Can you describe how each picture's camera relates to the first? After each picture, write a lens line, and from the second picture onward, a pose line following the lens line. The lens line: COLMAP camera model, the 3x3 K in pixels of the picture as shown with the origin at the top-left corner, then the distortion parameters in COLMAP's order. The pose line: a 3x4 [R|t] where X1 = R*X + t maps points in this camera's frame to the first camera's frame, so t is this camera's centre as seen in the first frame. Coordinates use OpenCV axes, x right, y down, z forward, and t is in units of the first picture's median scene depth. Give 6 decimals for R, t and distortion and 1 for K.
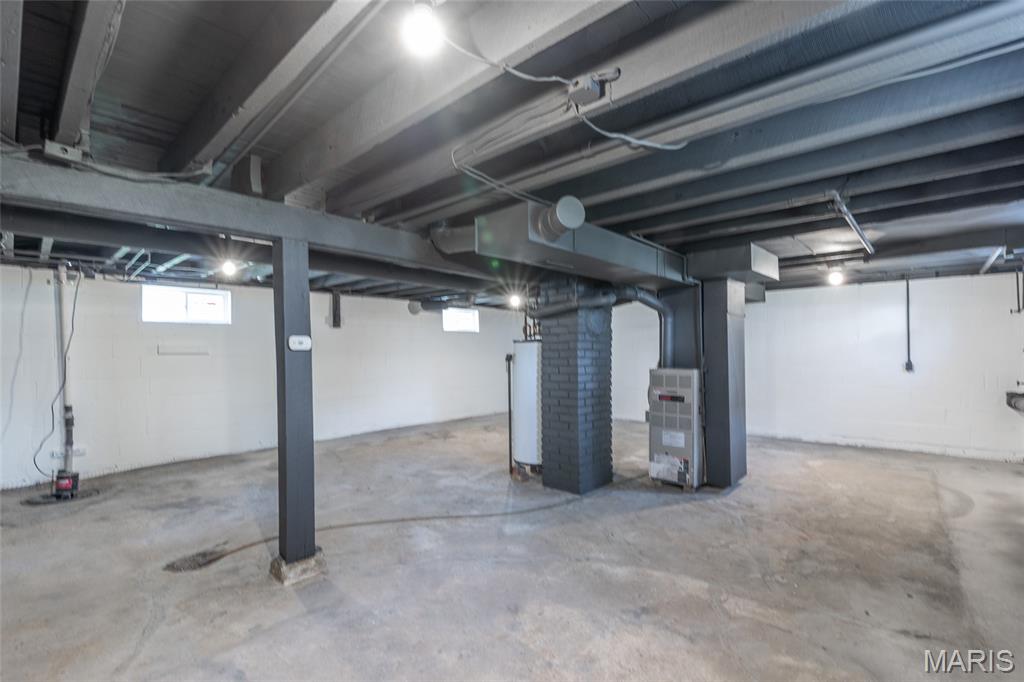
lens RADIAL K [[456.5, 0, 519.1], [0, 456.5, 346.8], [0, 0, 1]] dist [0.000173, 0.001190]
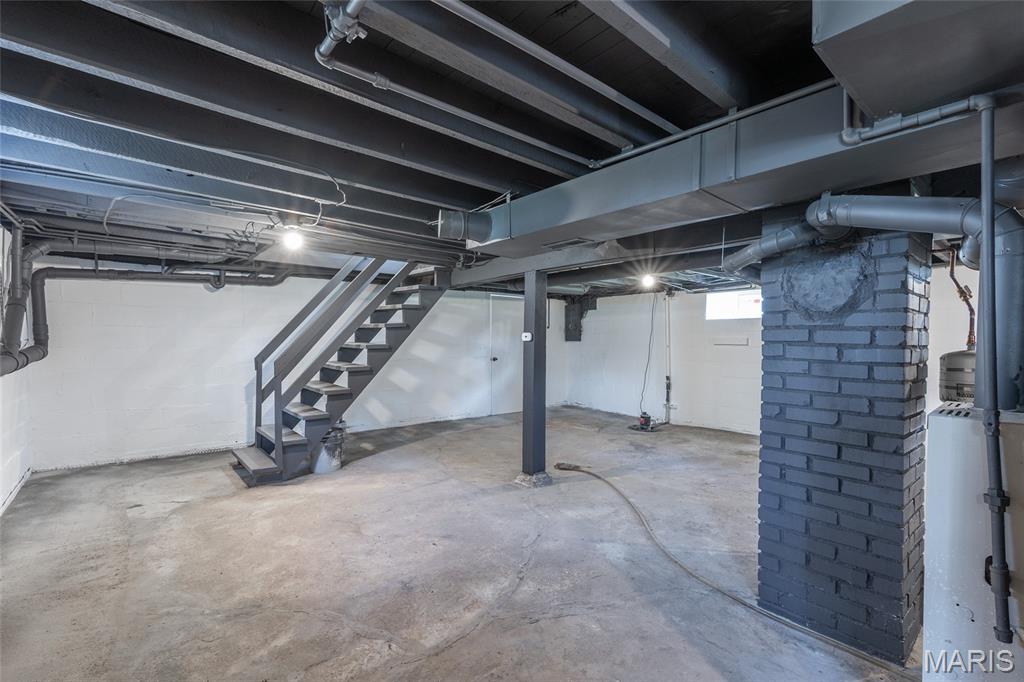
lens RADIAL K [[456.5, 0, 520.0], [0, 456.5, 339.4], [0, 0, 1]] dist [0.000173, 0.001190]
pose [[-0.122596, 0.001872, -0.992455, 0.968598], [-0.003245, 0.999992, 0.002287, 0.002224], [0.992451, 0.003501, -0.122589, 1.043896]]
